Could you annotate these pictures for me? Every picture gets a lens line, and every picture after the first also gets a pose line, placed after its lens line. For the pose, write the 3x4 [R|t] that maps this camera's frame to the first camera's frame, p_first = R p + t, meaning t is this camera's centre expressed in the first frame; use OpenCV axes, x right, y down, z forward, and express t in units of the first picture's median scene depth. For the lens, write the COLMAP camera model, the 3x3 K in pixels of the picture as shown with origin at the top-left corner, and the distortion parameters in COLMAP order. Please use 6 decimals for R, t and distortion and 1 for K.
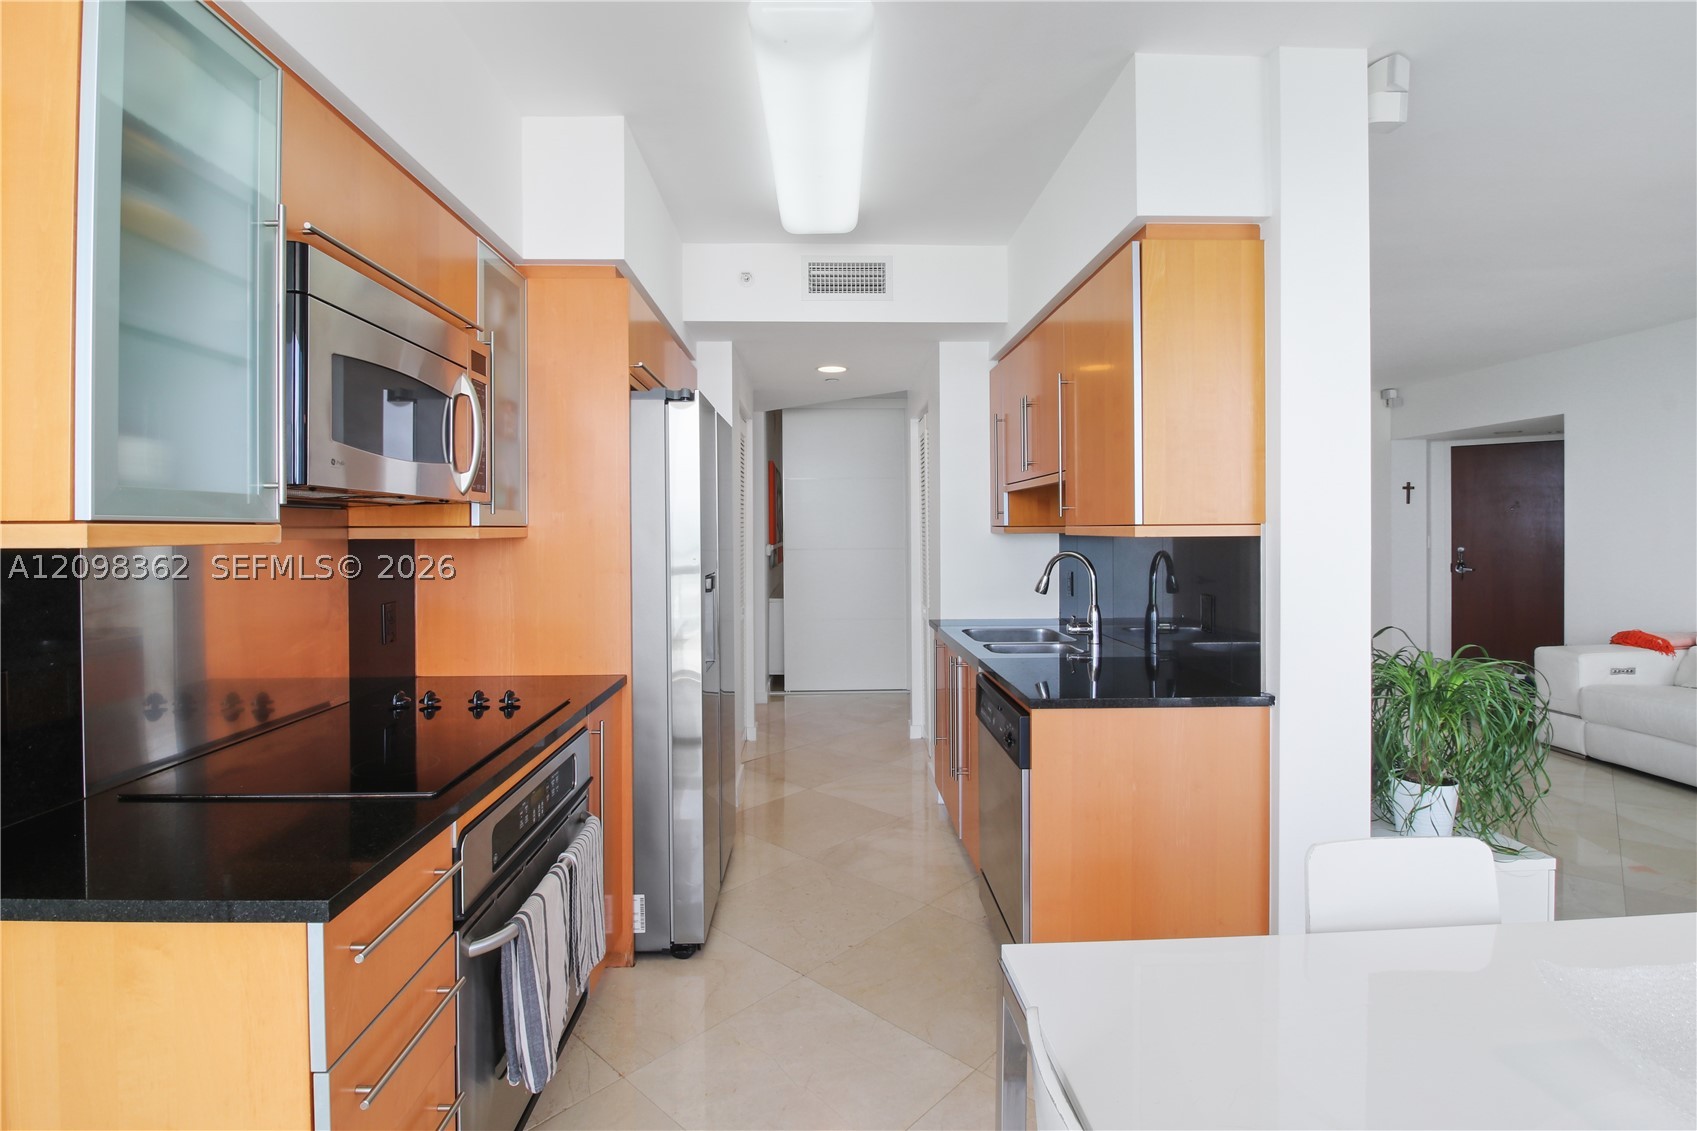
lens RADIAL K [[811.1, 0, 832.0], [0, 811.1, 530.3], [0, 0, 1]] dist [0.000937, -0.013389]
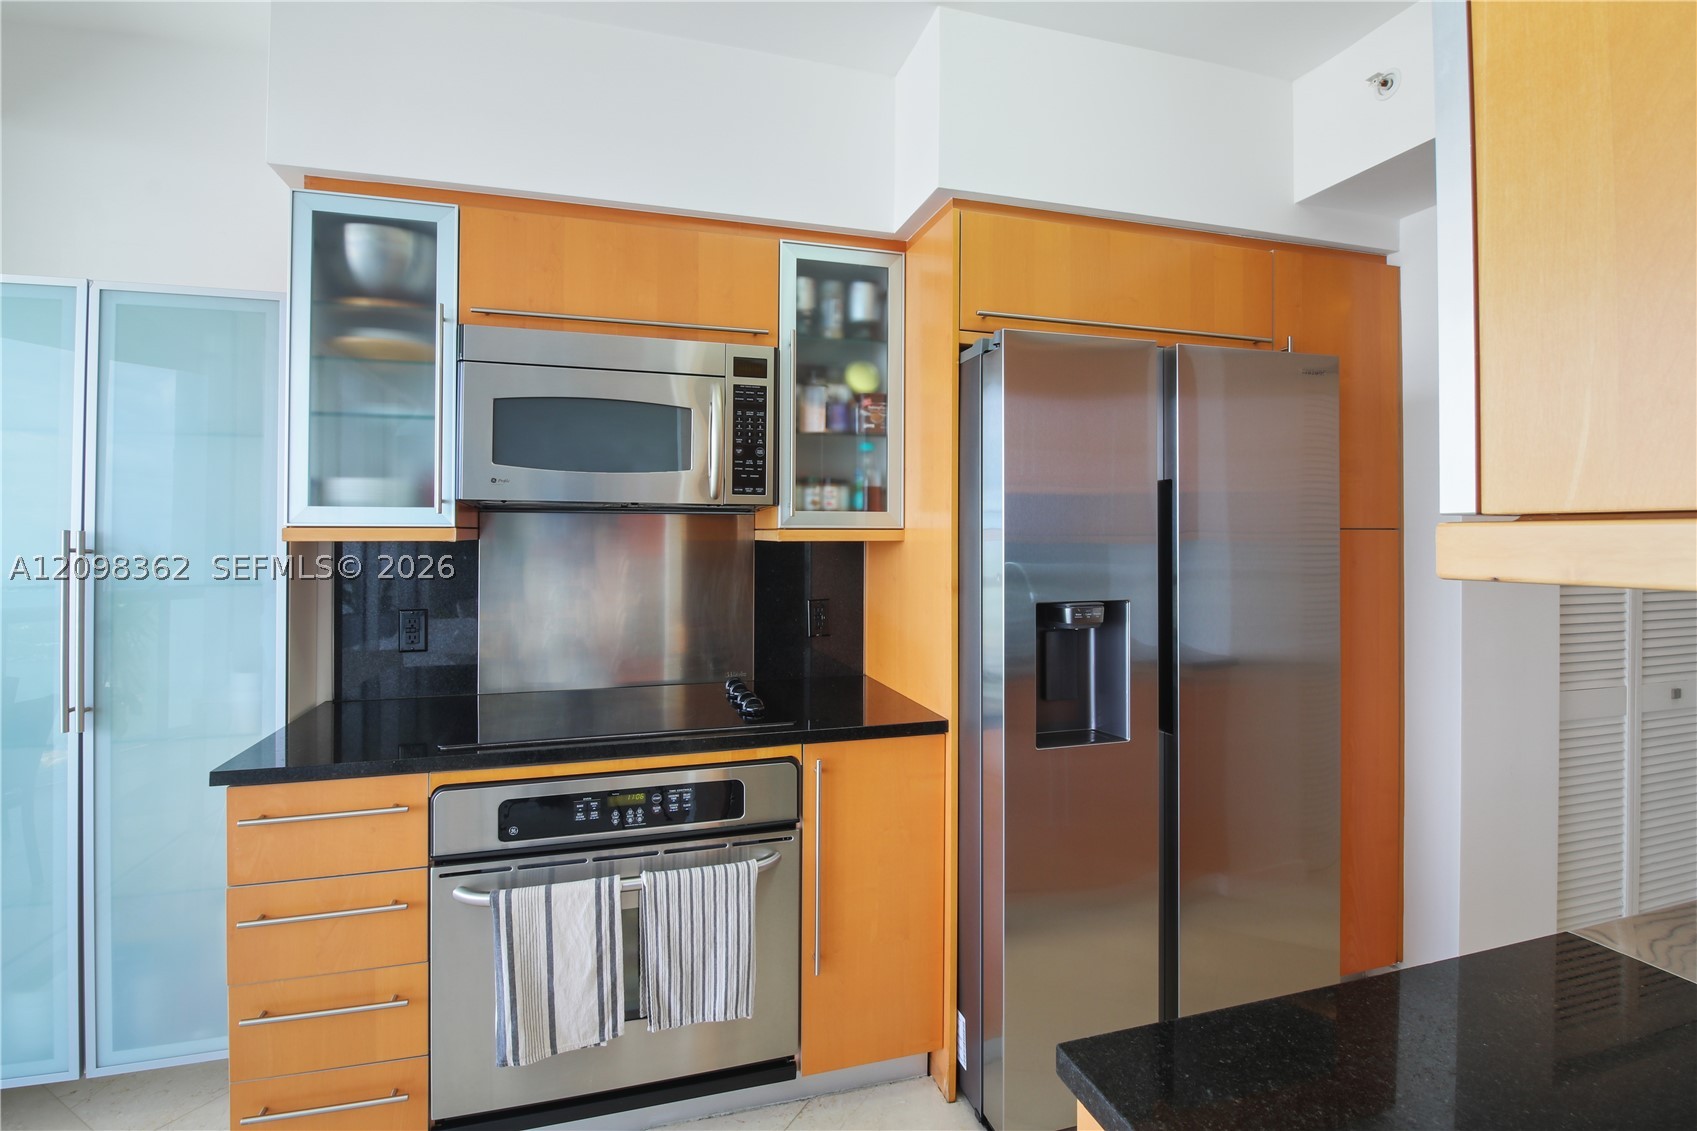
lens RADIAL K [[811.1, 0, 840.4], [0, 811.1, 528.9], [0, 0, 1]] dist [0.000937, -0.013389]
pose [[0.261658, -0.000976, -0.965160, 0.460474], [-0.002513, 0.999995, -0.001692, -0.003118], [0.965157, 0.002868, 0.261654, 0.688131]]
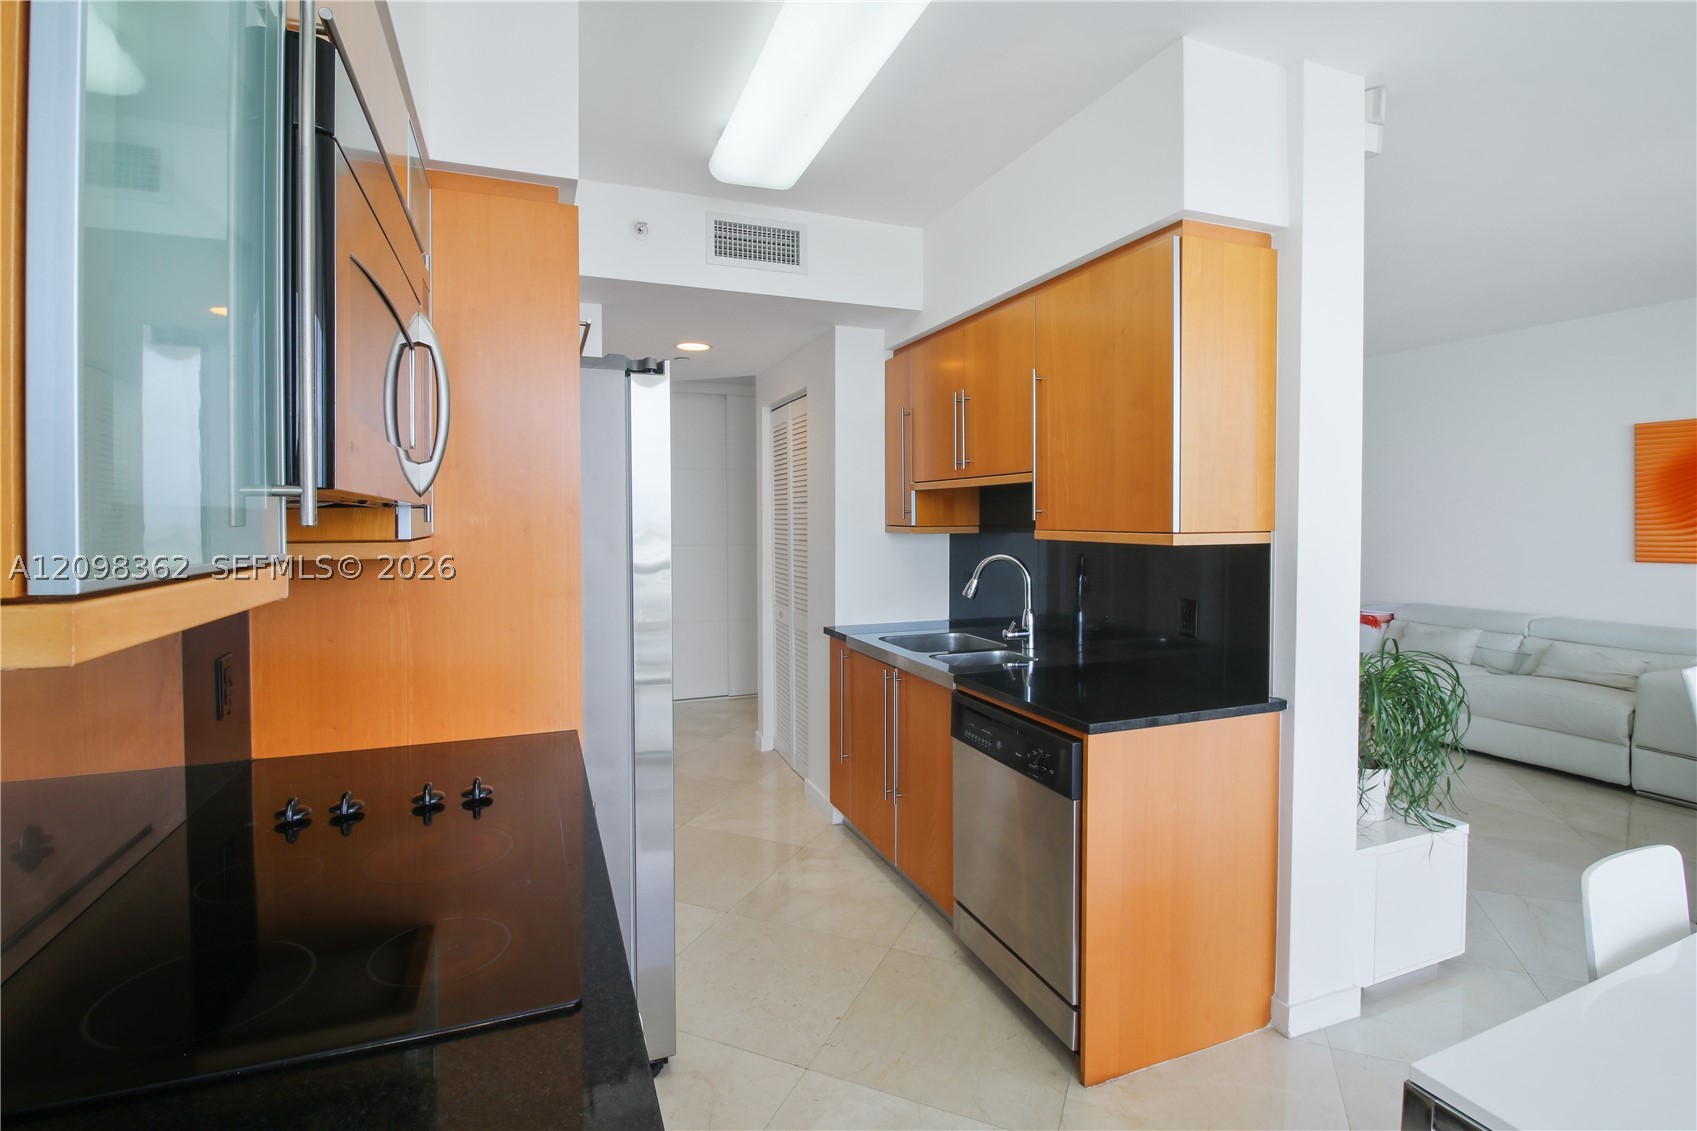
lens RADIAL K [[811.1, 0, 841.4], [0, 811.1, 532.3], [0, 0, 1]] dist [0.000937, -0.013389]
pose [[0.939202, -0.005074, 0.343326, -0.279216], [-0.000251, 0.999880, 0.015465, -0.018997], [-0.343364, -0.014610, 0.939089, 0.202611]]
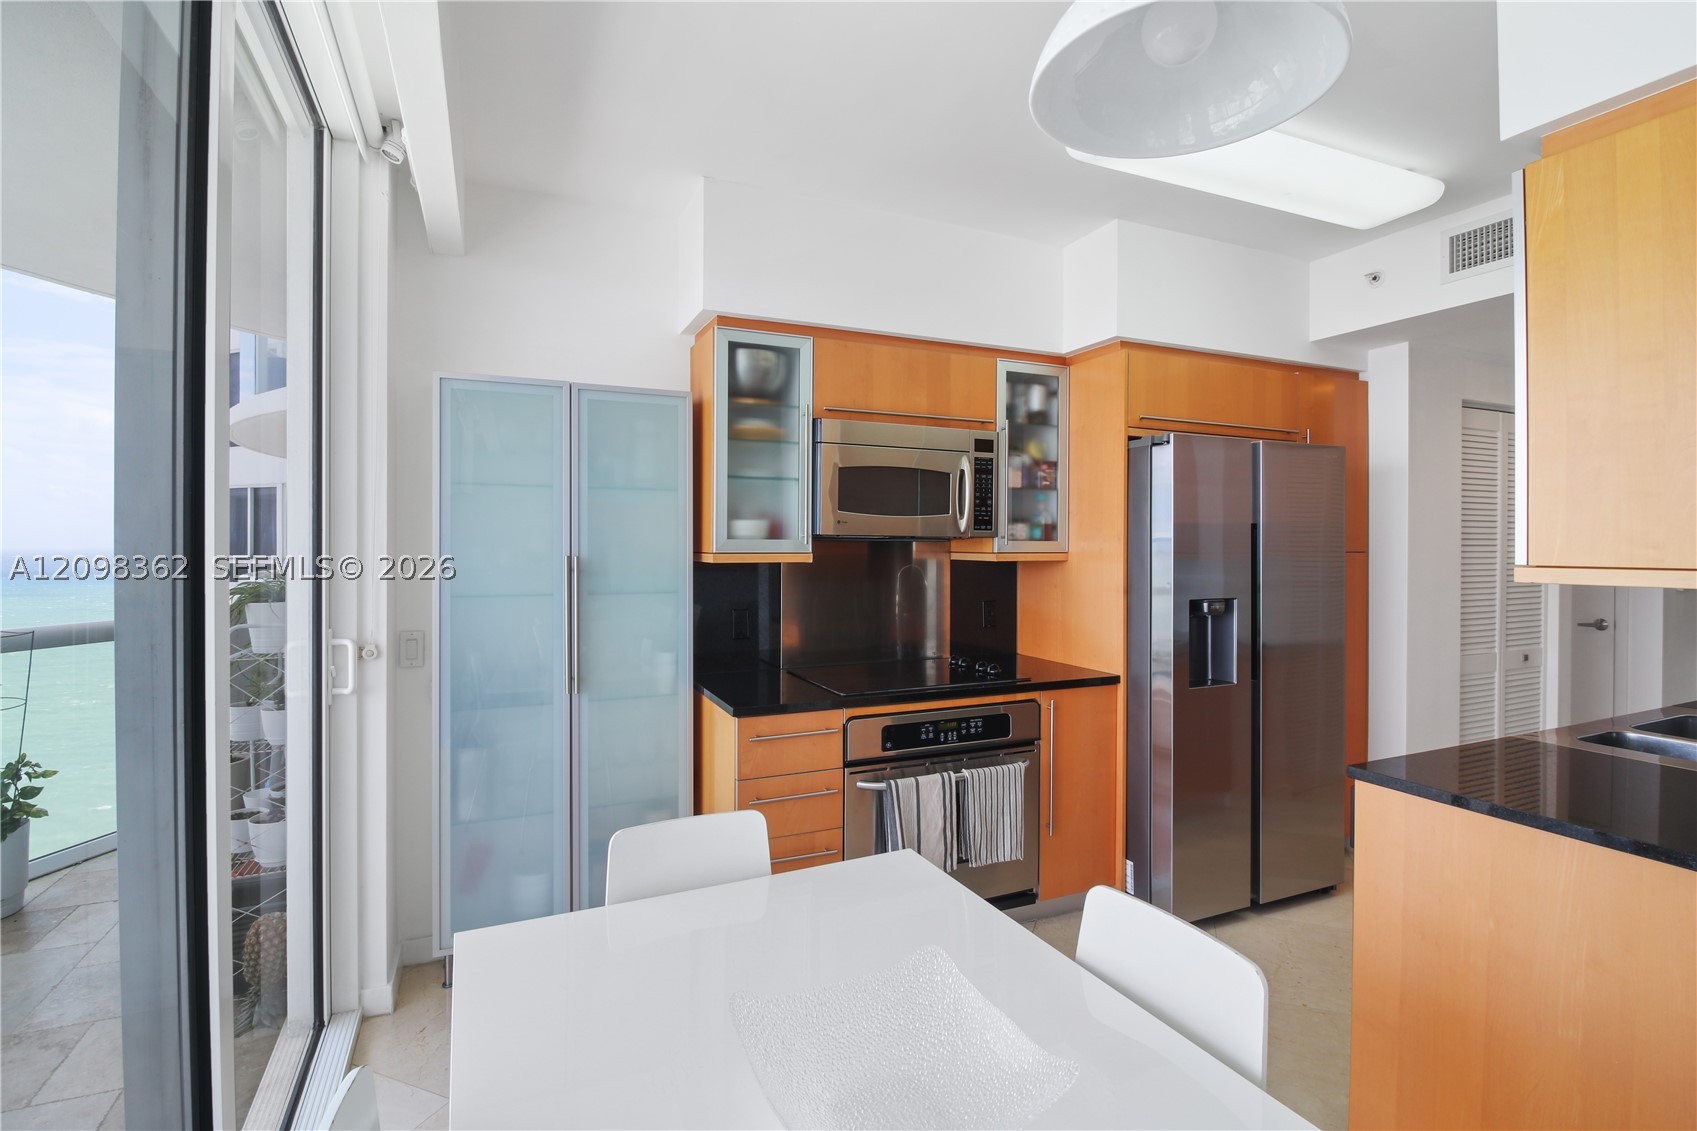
lens RADIAL K [[811.1, 0, 838.9], [0, 811.1, 545.8], [0, 0, 1]] dist [0.000937, -0.013389]
pose [[0.382930, 0.008090, -0.923742, 0.697957], [-0.004736, 0.999966, 0.006795, -0.022726], [0.923765, 0.001773, 0.382956, 0.140977]]
